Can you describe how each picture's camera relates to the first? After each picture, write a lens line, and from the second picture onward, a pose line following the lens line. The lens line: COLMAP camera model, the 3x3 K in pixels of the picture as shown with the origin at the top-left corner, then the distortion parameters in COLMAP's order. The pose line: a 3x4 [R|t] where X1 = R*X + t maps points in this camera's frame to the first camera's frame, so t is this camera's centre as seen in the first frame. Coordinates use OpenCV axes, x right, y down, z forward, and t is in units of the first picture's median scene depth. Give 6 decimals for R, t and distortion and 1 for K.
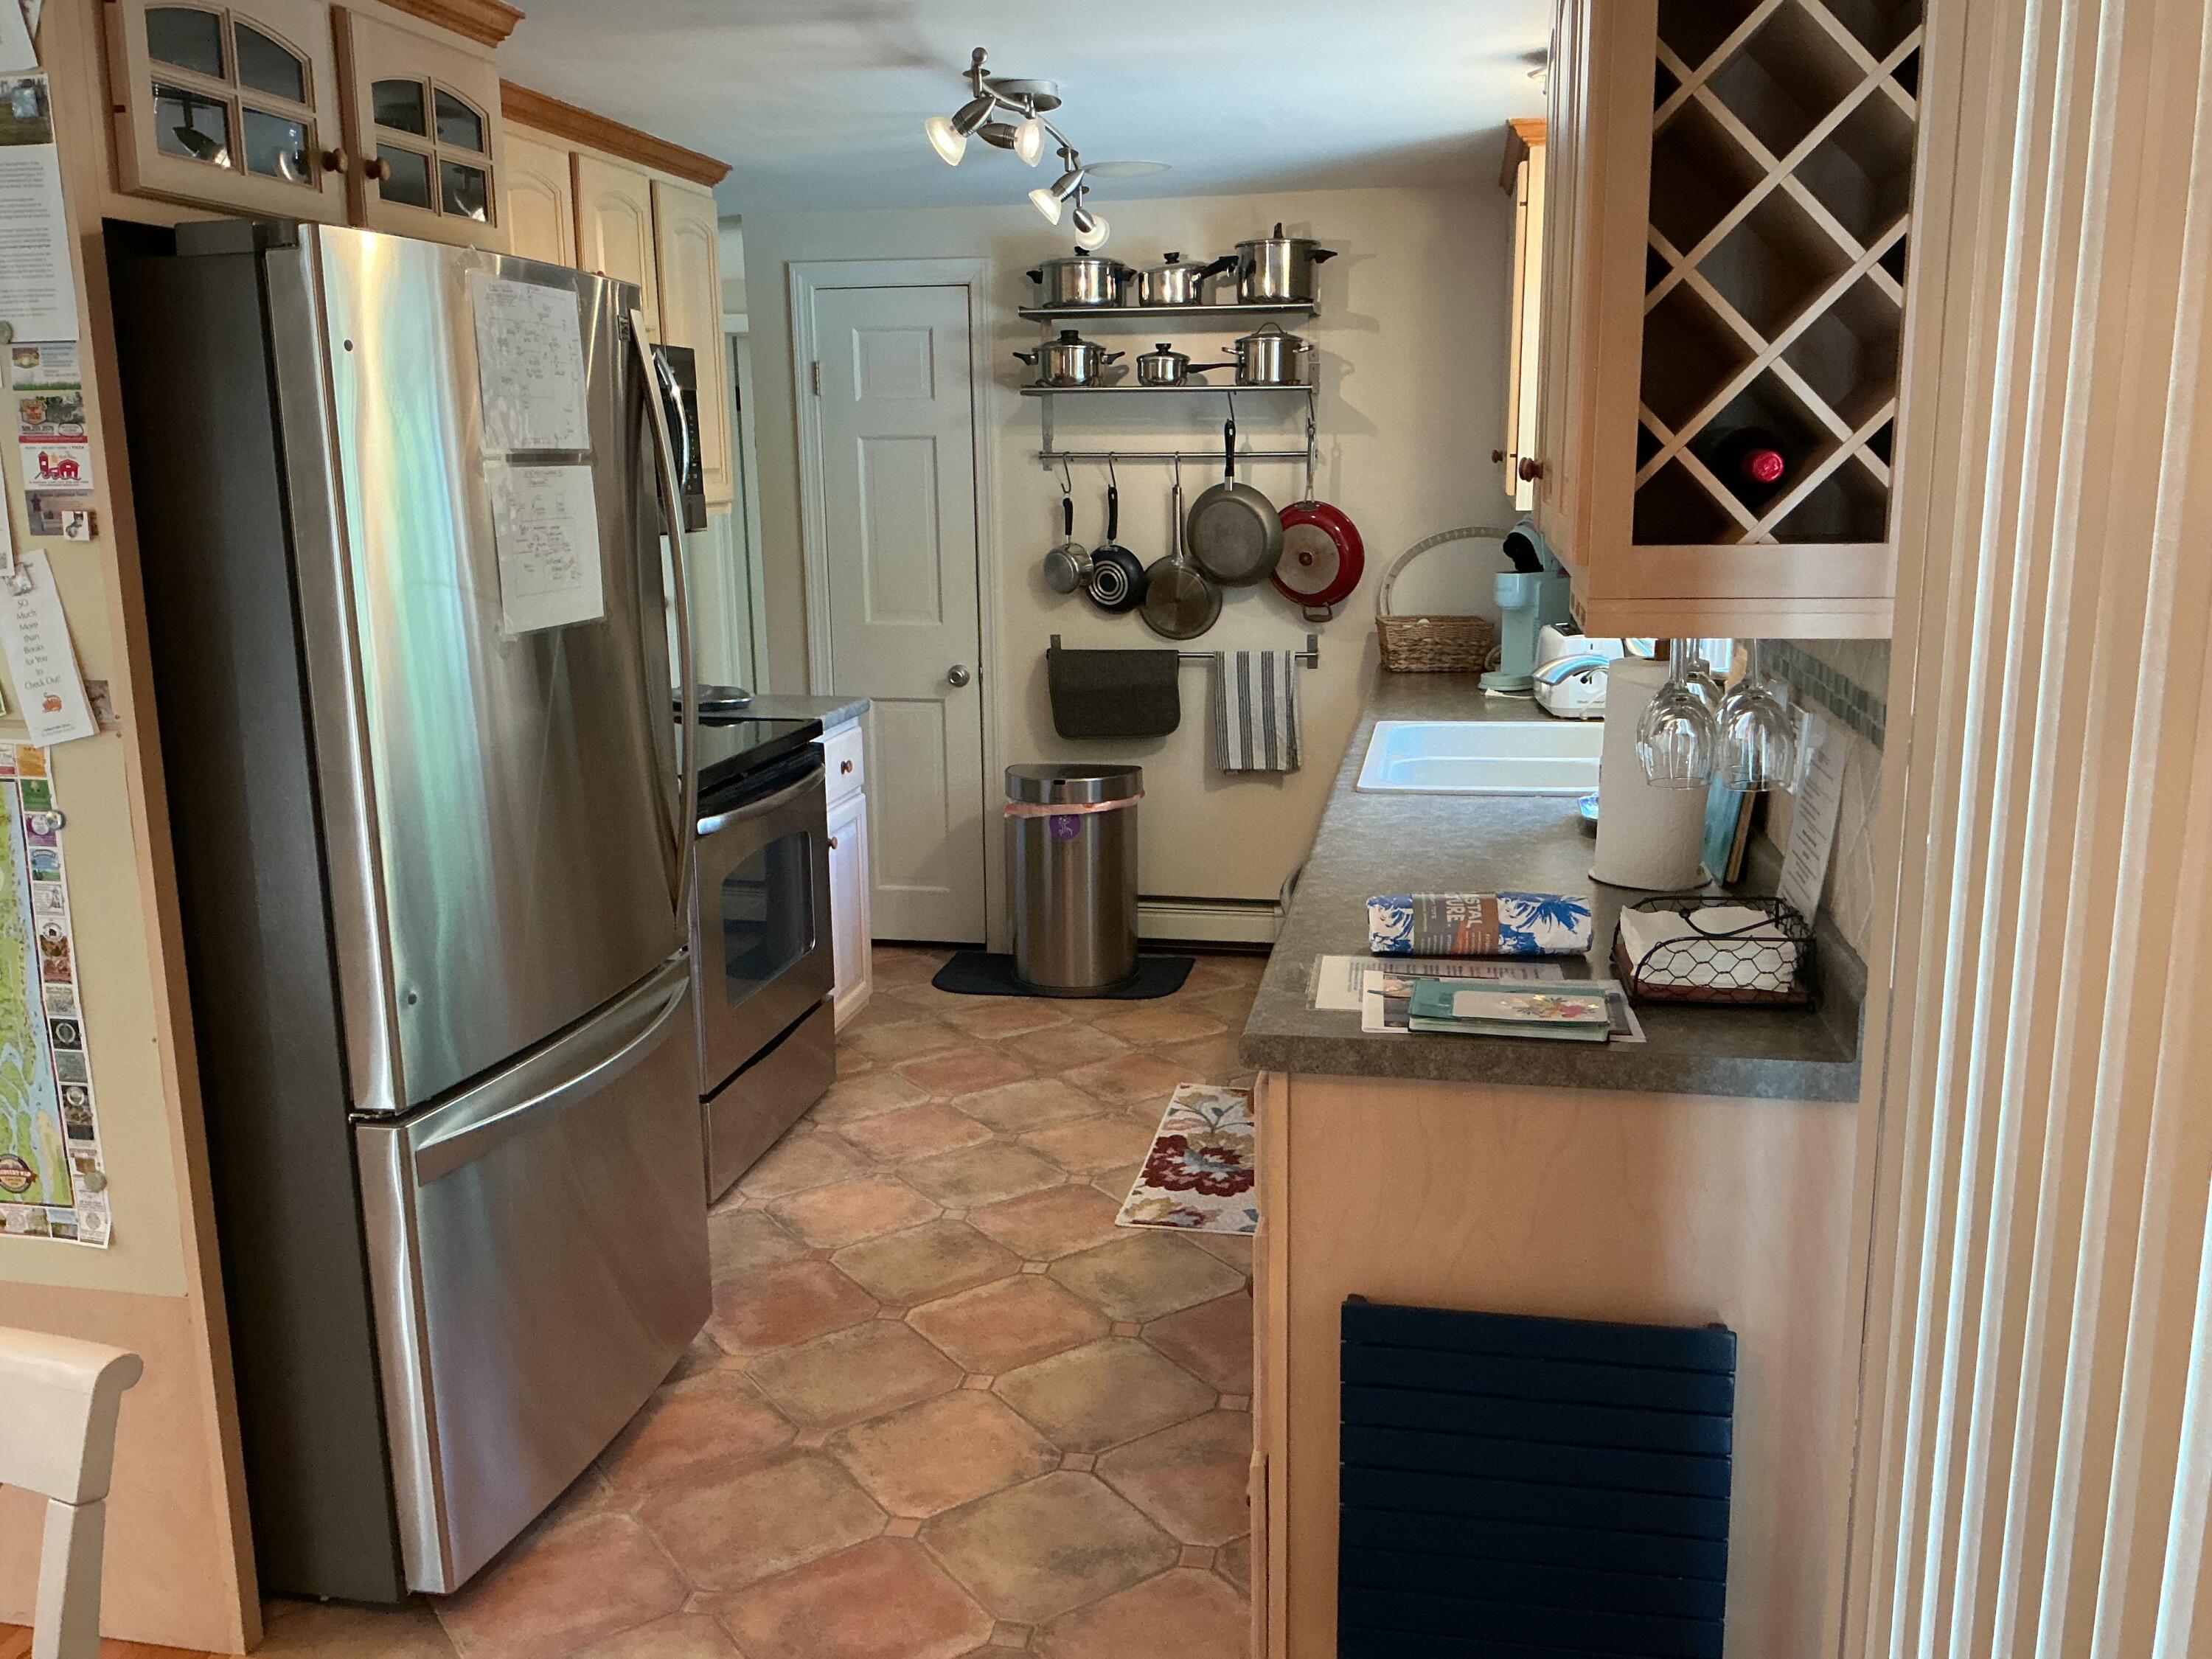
lens RADIAL K [[1829.6, 0, 1106.0], [0, 1829.6, 829.5], [0, 0, 1]] dist [0.034961, -0.055914]
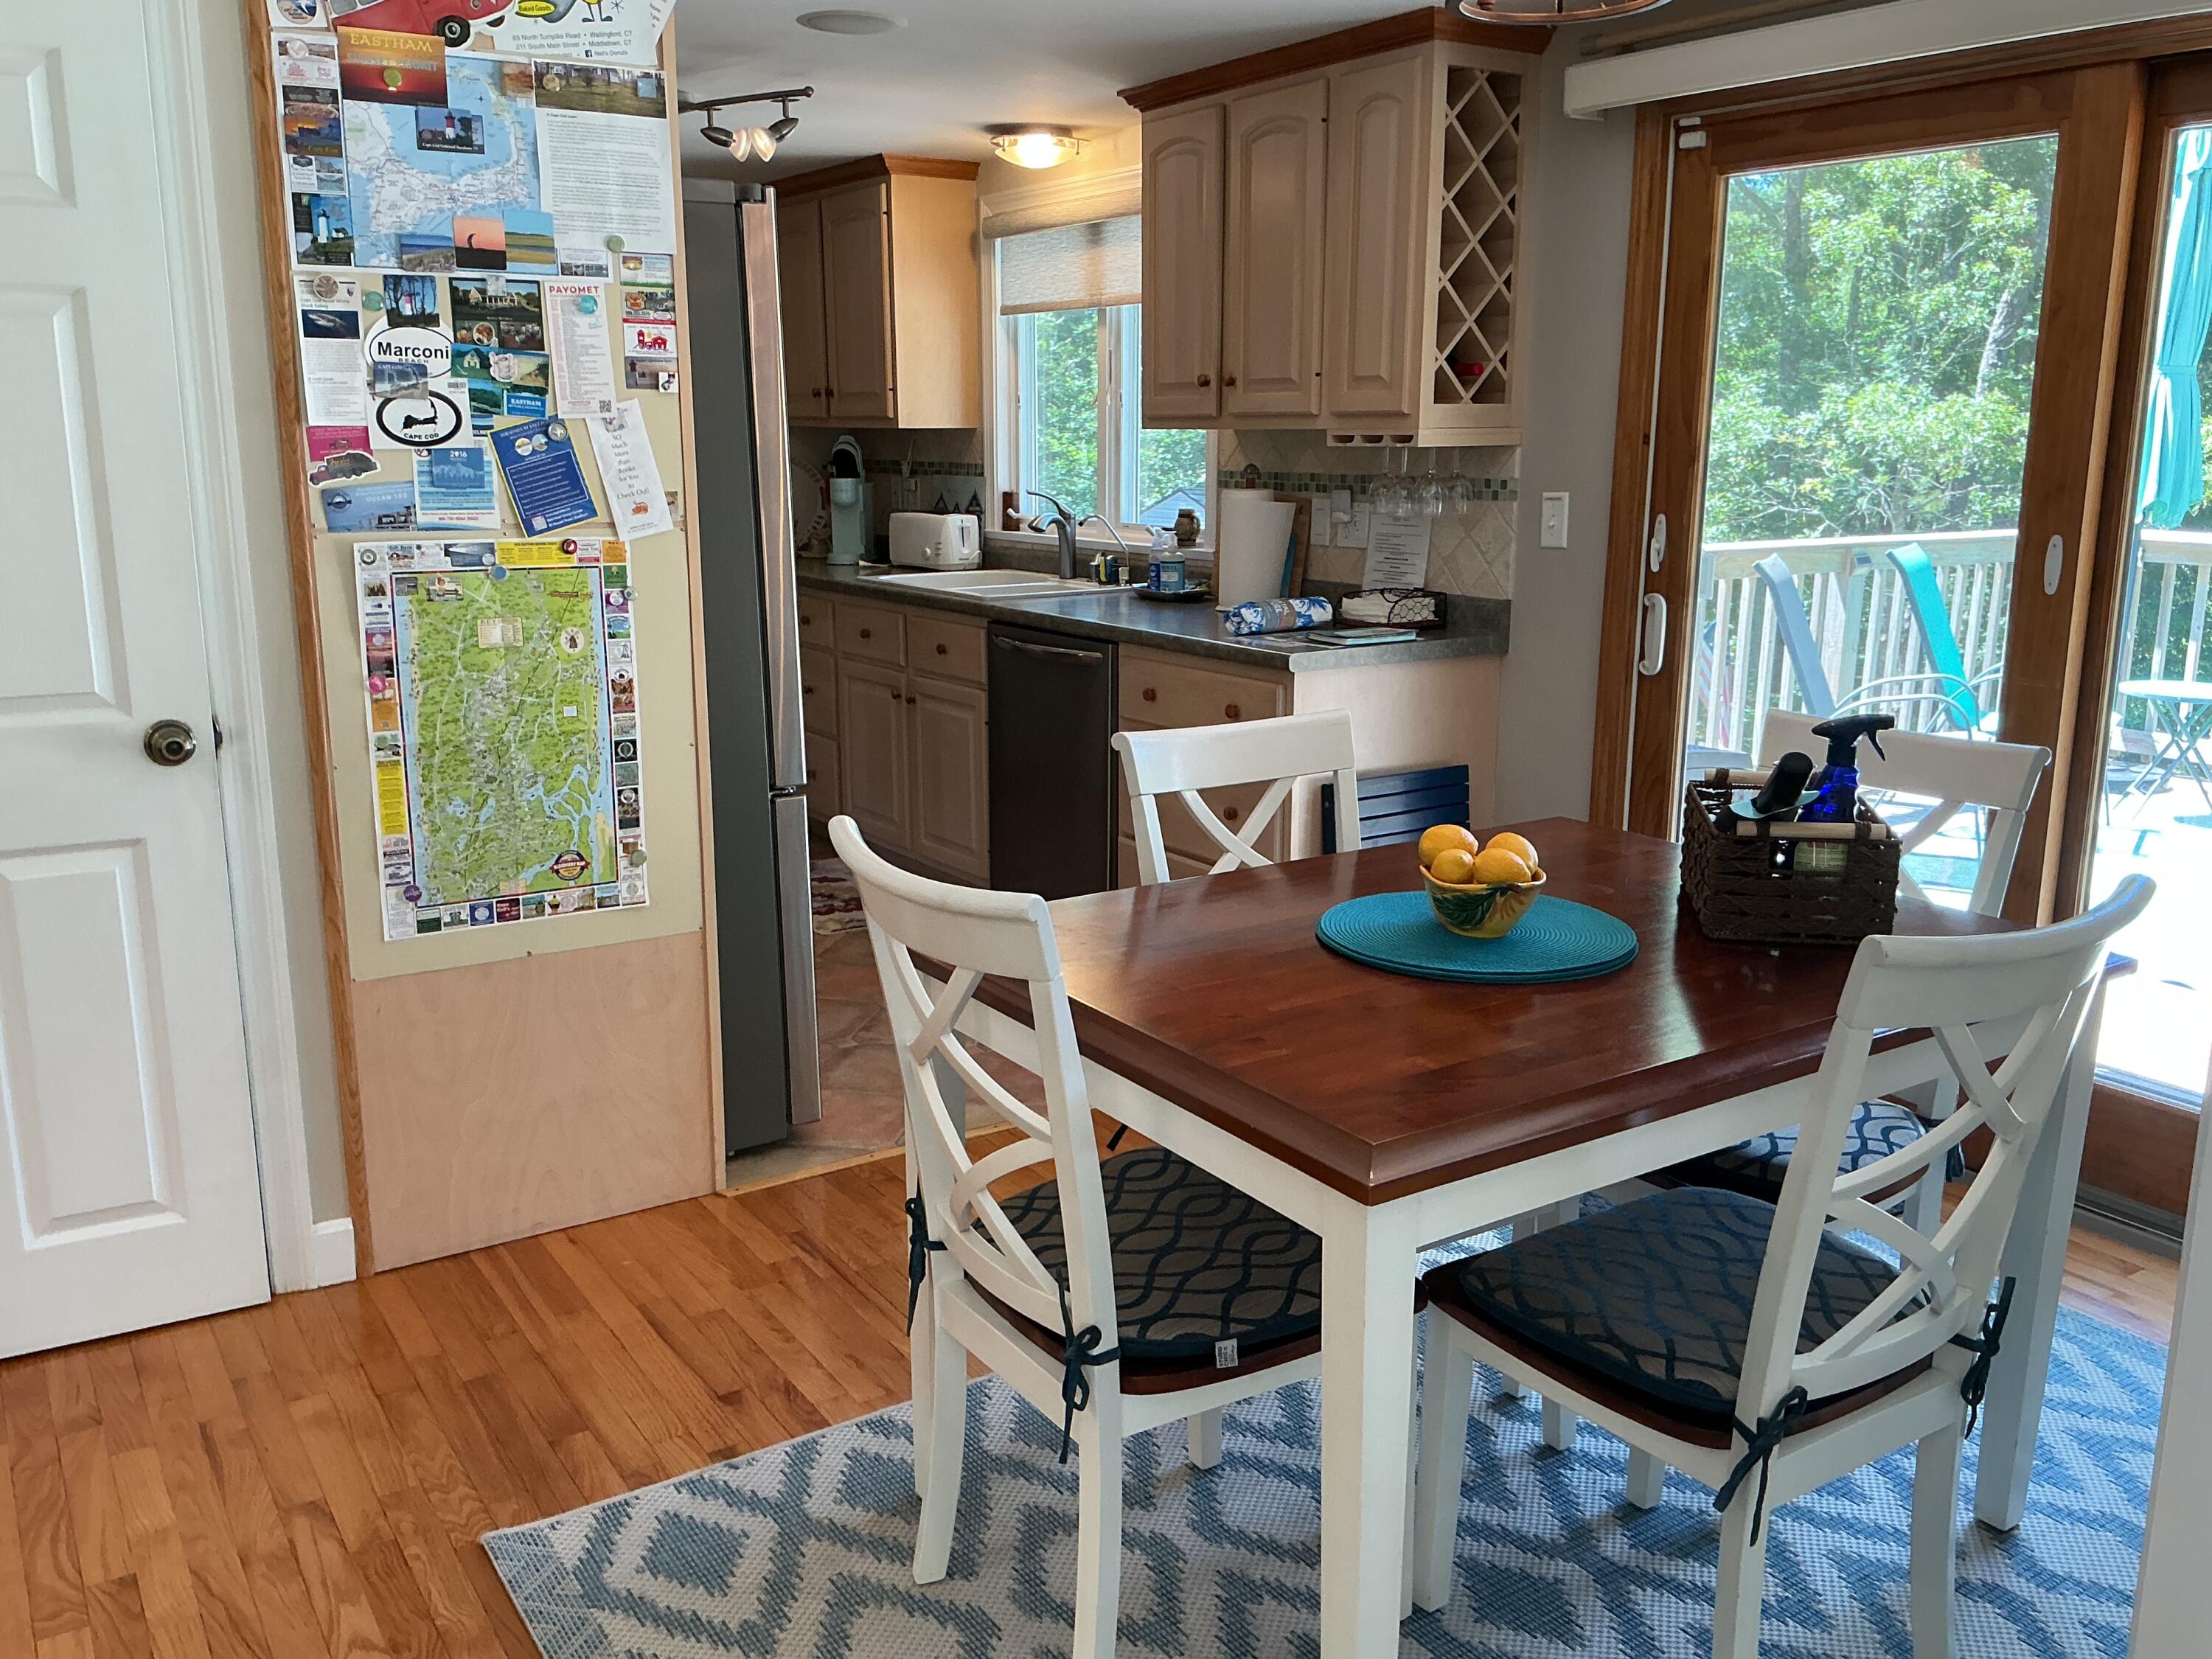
lens RADIAL K [[1819.8, 0, 1106.0], [0, 1819.8, 829.5], [0, 0, 1]] dist [0.126386, -0.238579]
pose [[0.724901, -0.137789, 0.674932, -1.282641], [0.133039, 0.989348, 0.059088, 0.139986], [-0.675884, 0.046959, 0.735511, -0.283349]]
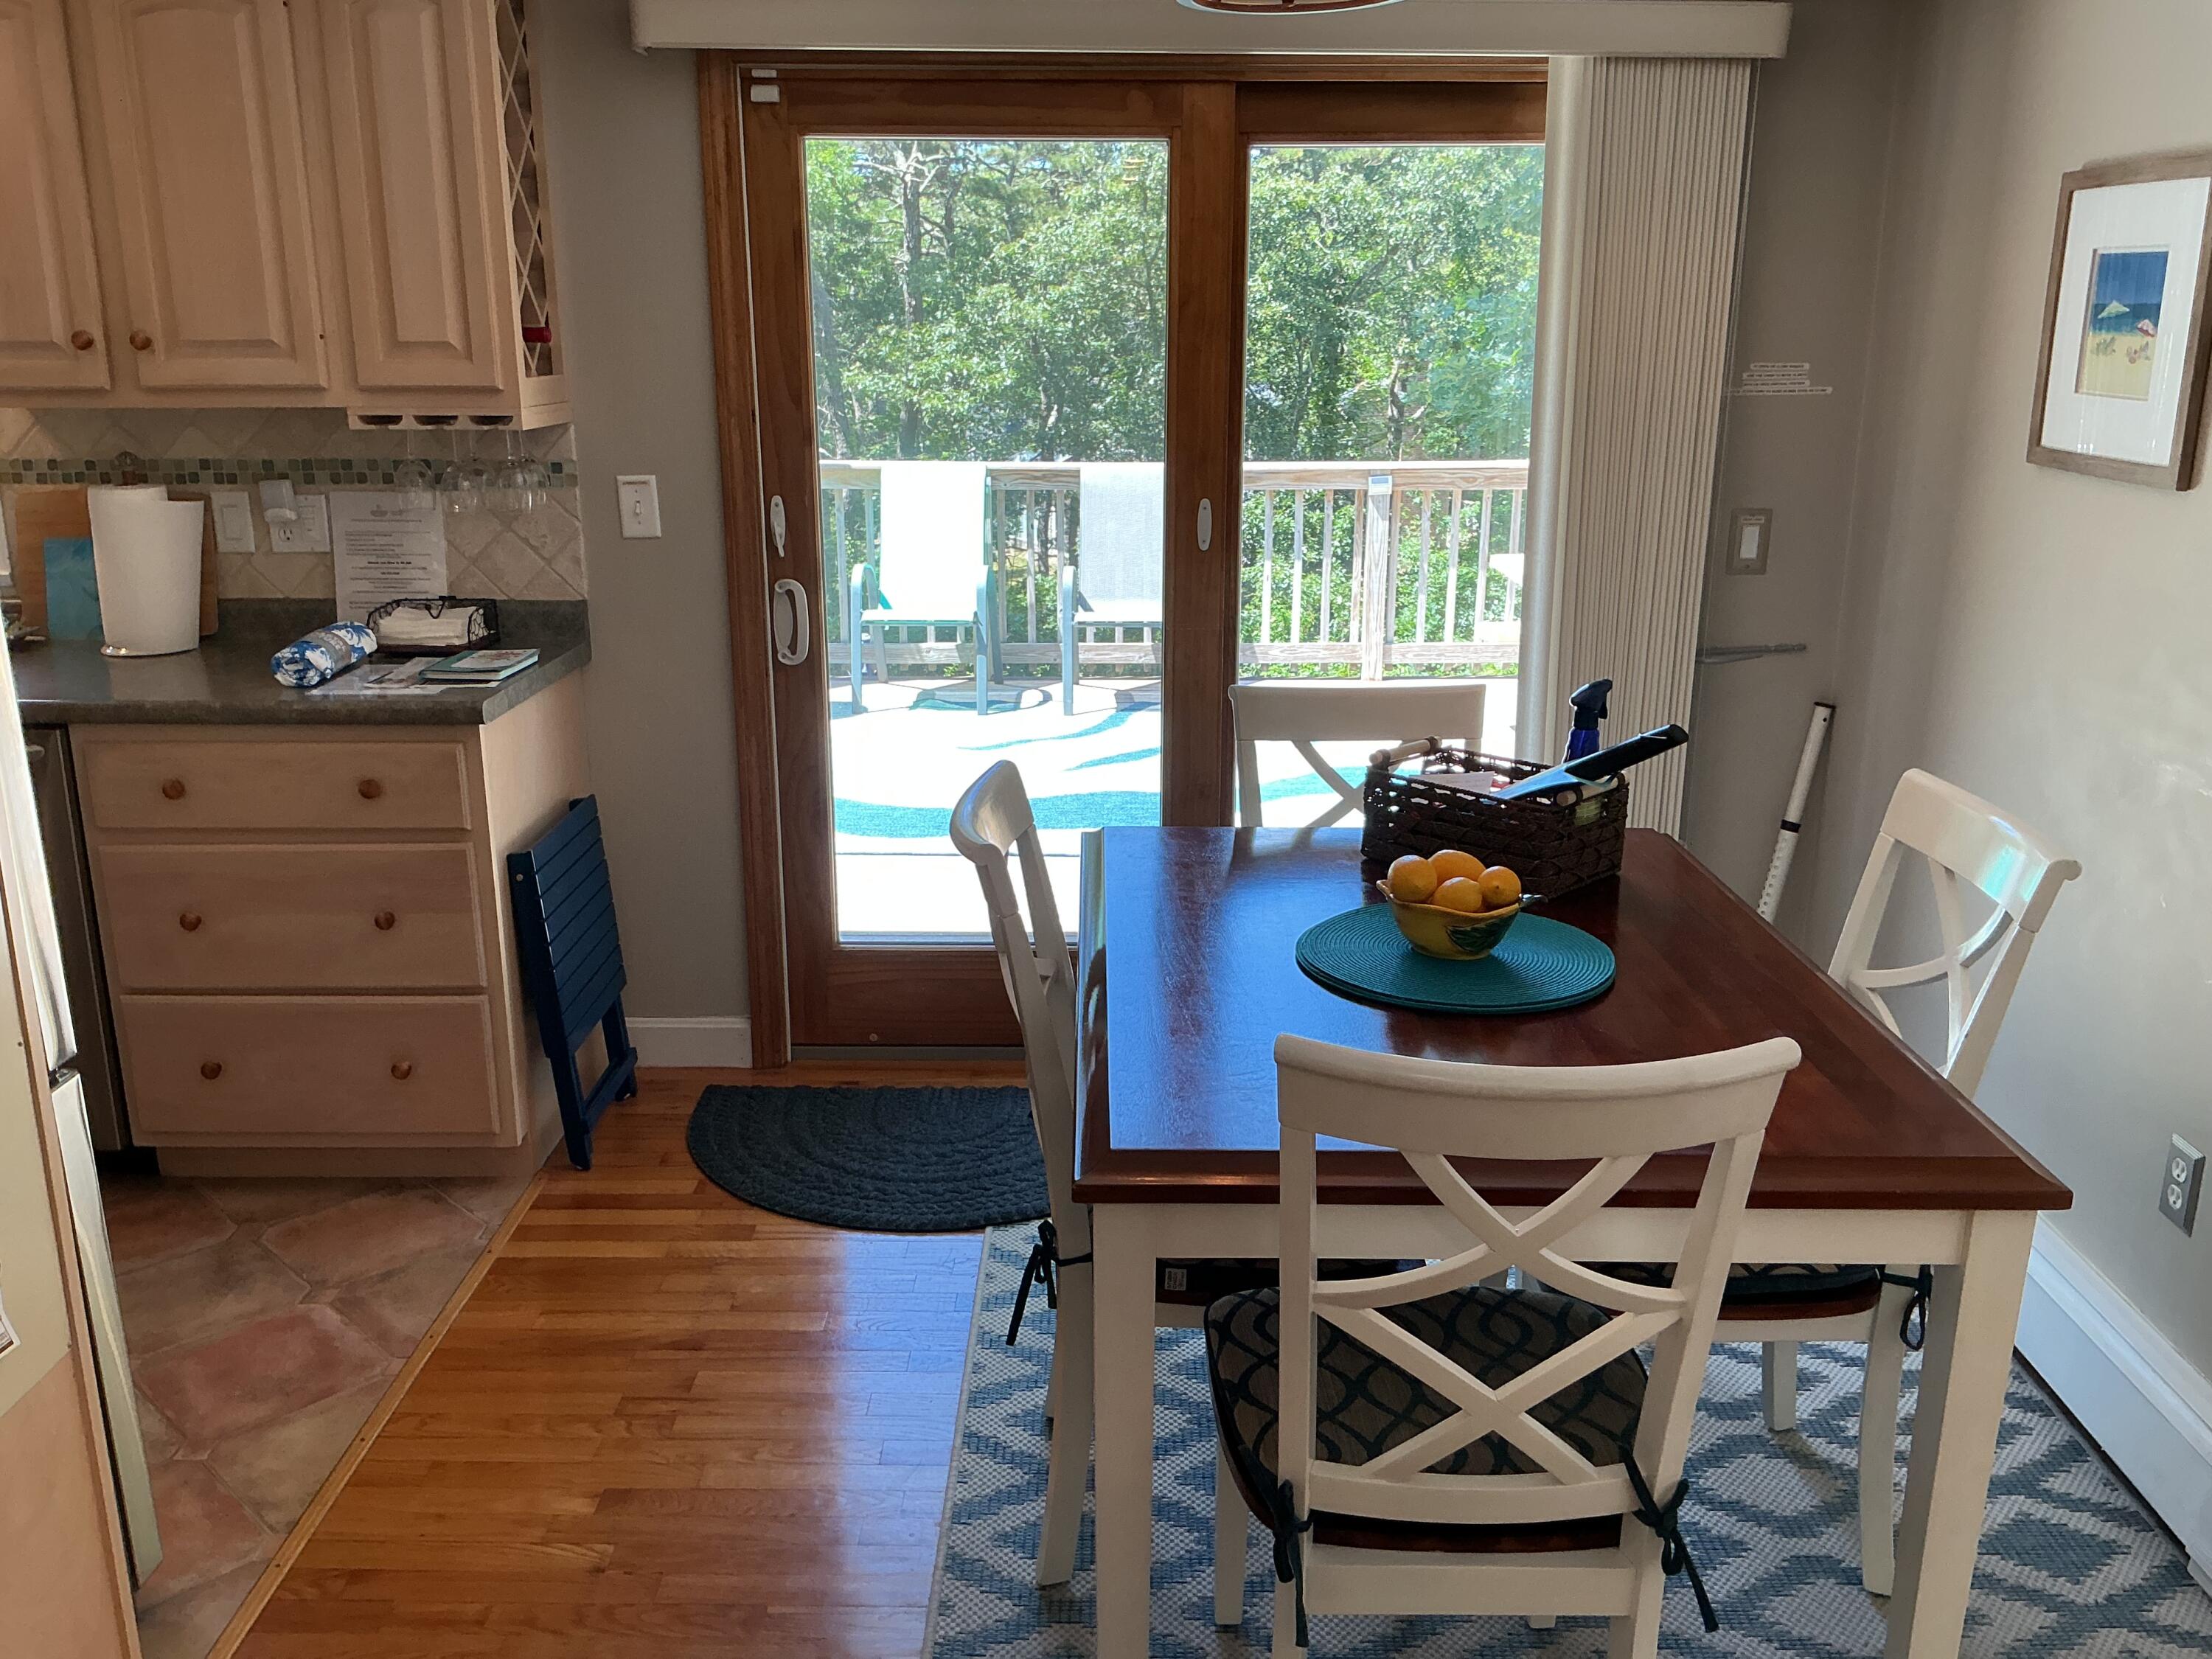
lens RADIAL K [[1819.8, 0, 1106.0], [0, 1819.8, 829.5], [0, 0, 1]] dist [0.126386, -0.238579]
pose [[-0.184988, -0.249597, 0.950516, -1.375452], [0.201341, 0.937067, 0.285250, -0.114054], [-0.961895, 0.244146, -0.123092, 0.631995]]
